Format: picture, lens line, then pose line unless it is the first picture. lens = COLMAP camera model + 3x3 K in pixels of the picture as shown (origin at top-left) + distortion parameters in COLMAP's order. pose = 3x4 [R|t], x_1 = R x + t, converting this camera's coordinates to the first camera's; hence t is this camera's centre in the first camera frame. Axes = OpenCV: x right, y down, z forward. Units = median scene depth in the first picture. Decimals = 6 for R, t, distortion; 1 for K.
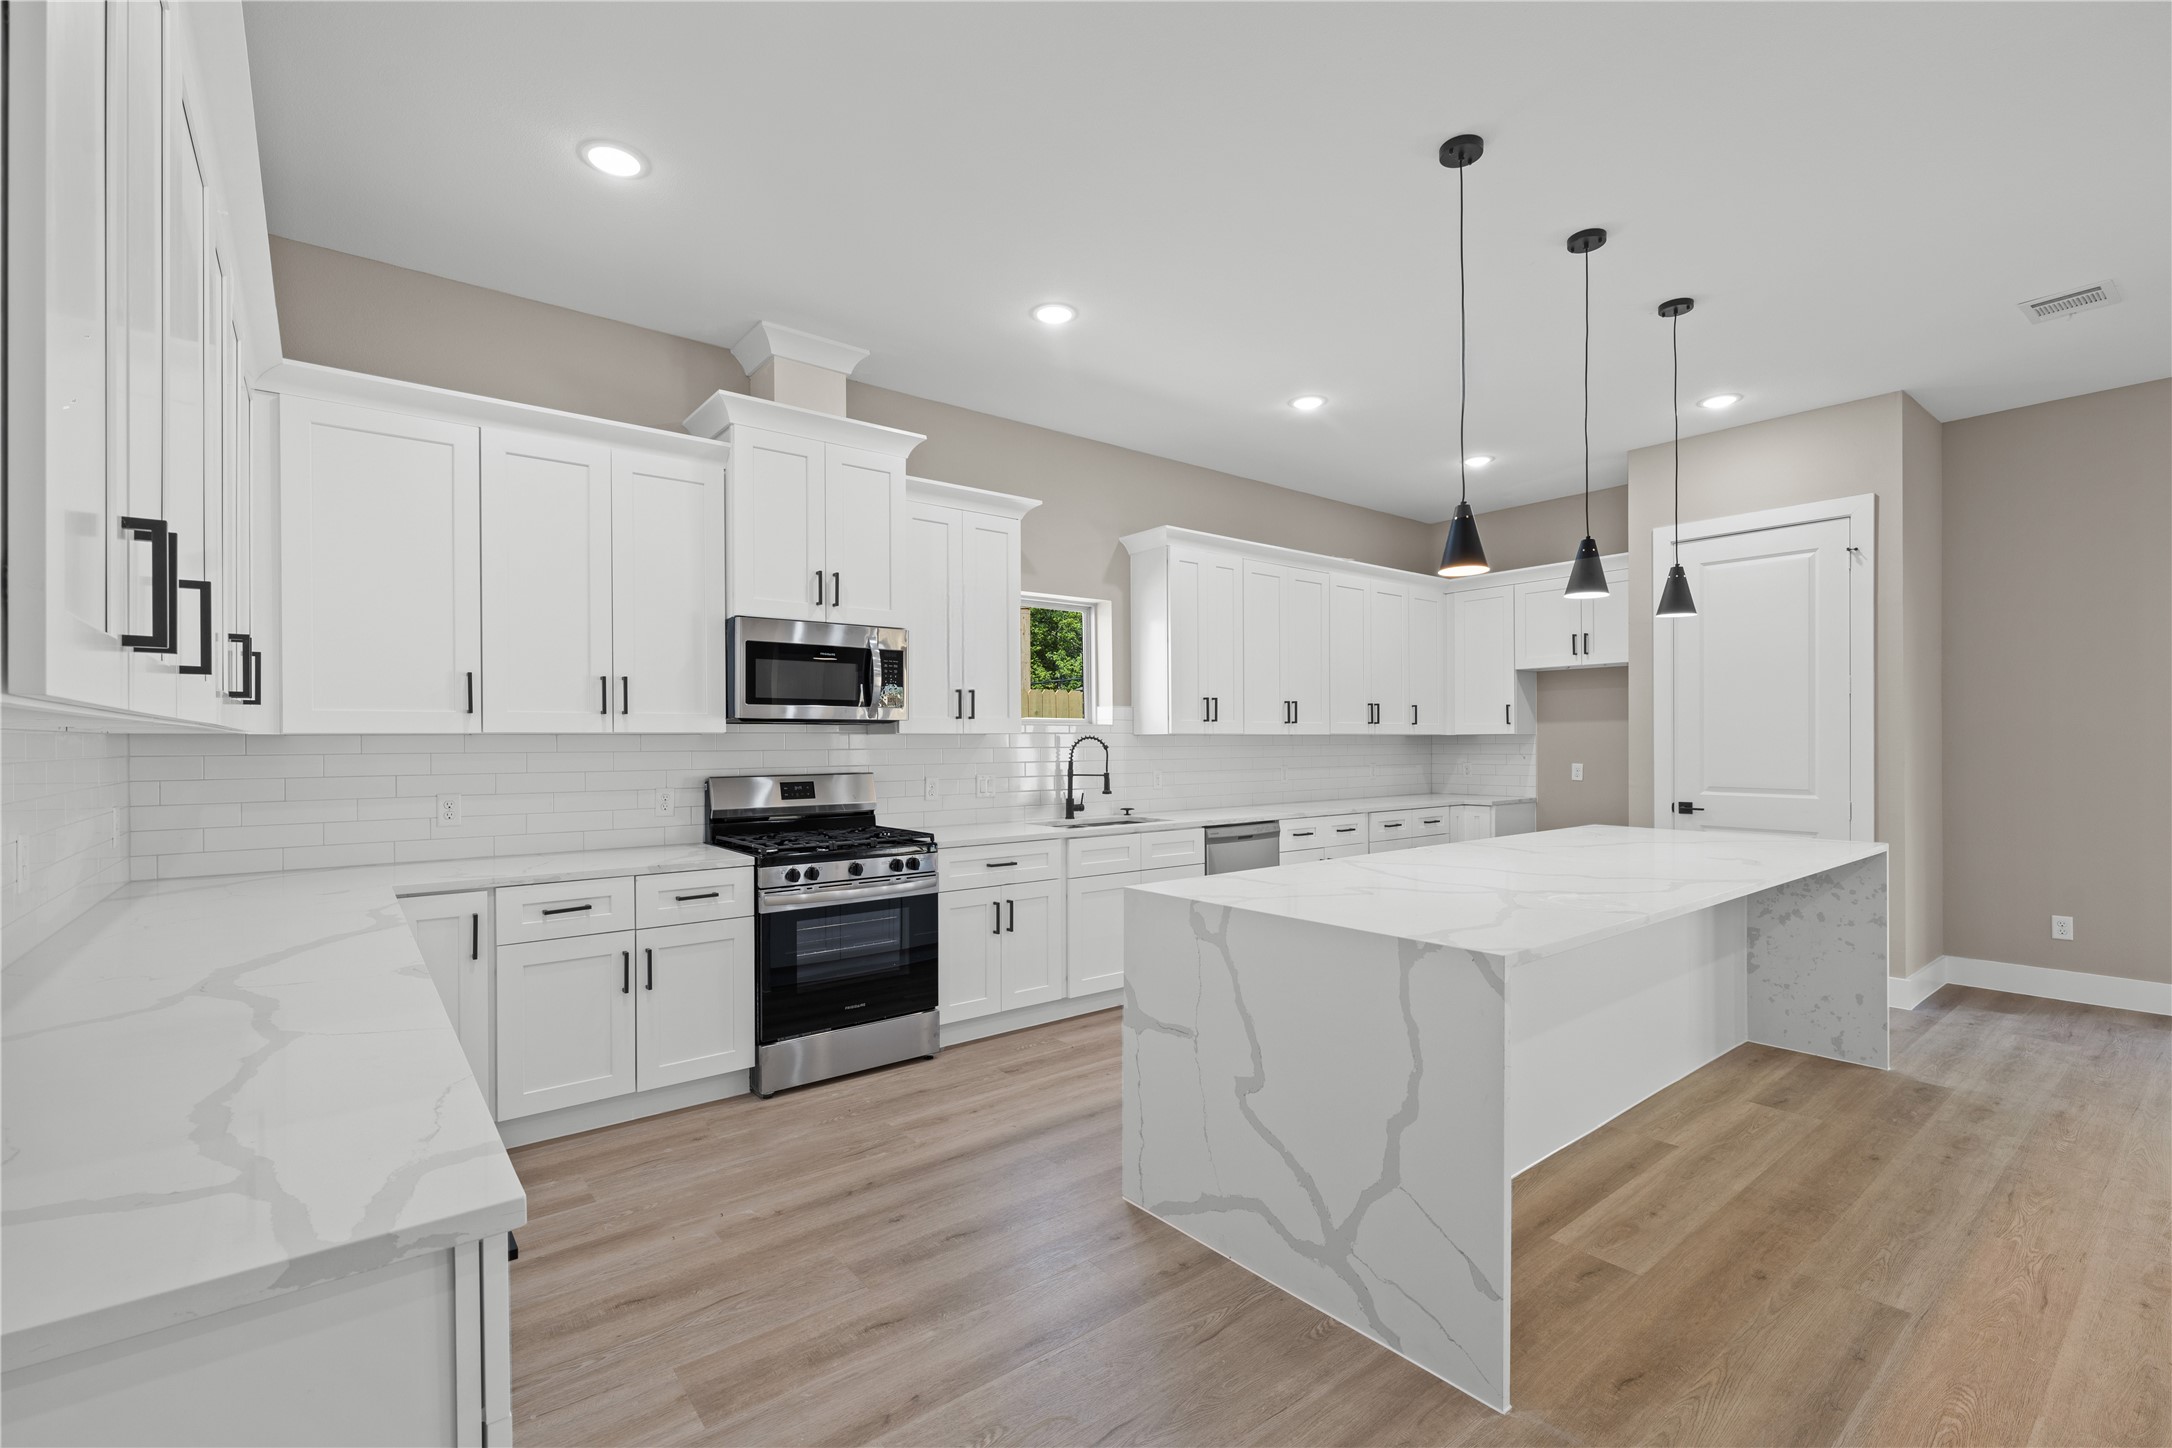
lens RADIAL K [[951.7, 0, 1087.0], [0, 951.7, 741.2], [0, 0, 1]] dist [0.002259, 0.000590]
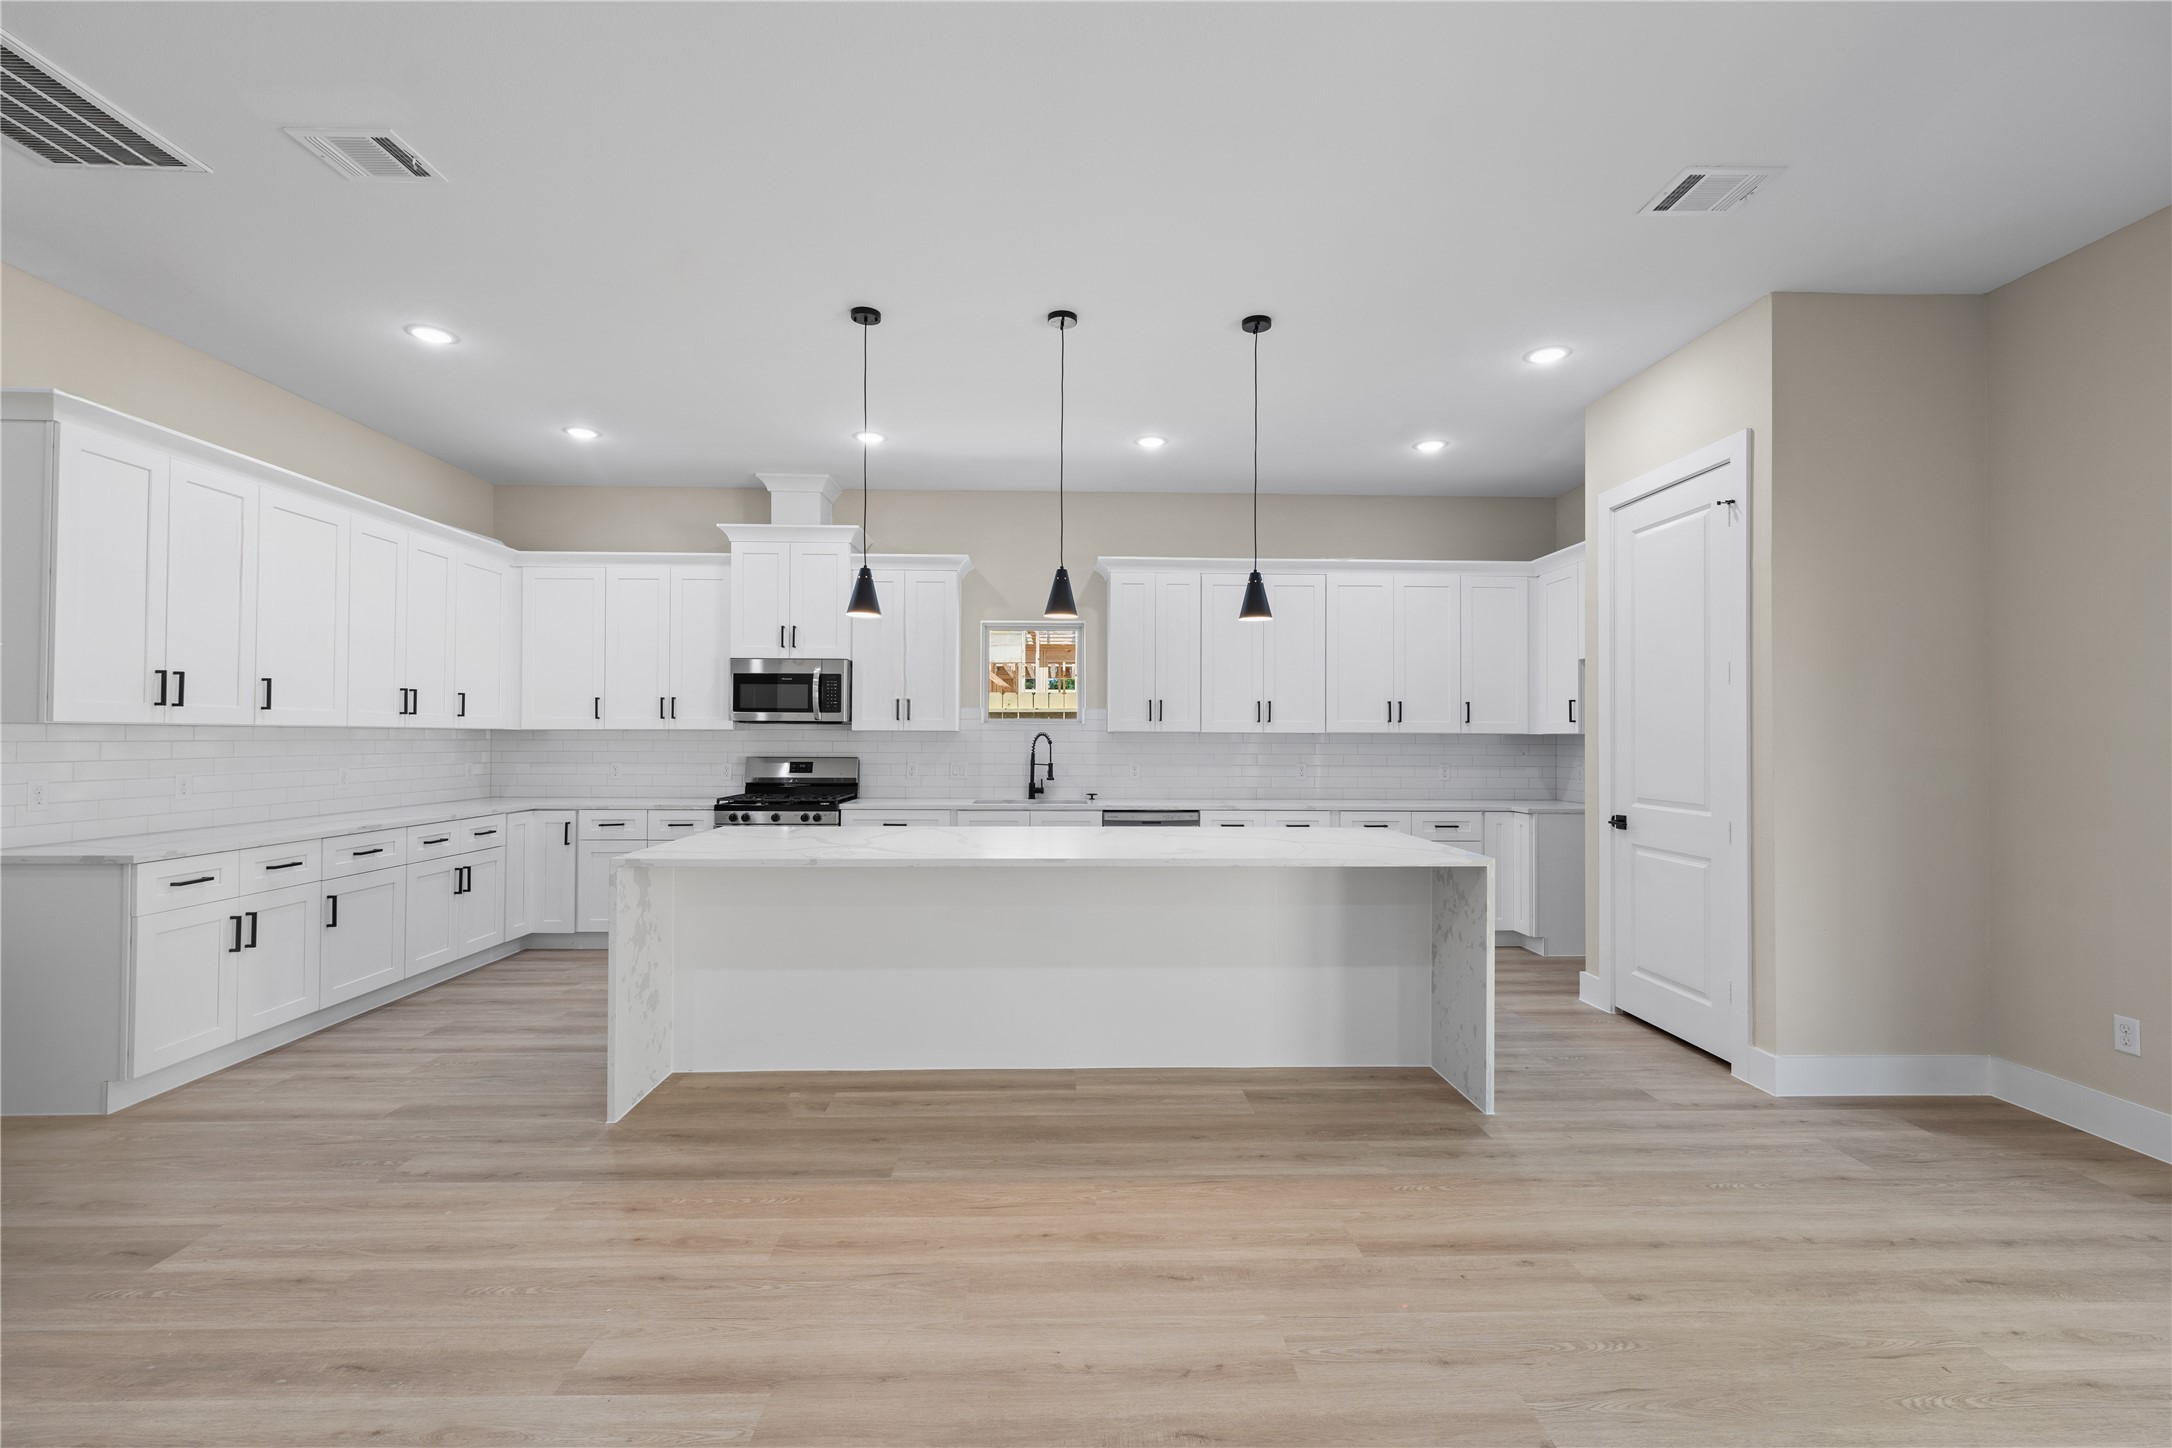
lens RADIAL K [[945.2, 0, 1086.0], [0, 945.2, 724.0], [0, 0, 1]] dist [-0.000362, -0.000463]
pose [[0.798027, -0.000301, -0.602622, 1.089402], [-0.007736, 0.999912, -0.010743, -0.005765], [0.602572, 0.013235, 0.797954, 0.070123]]
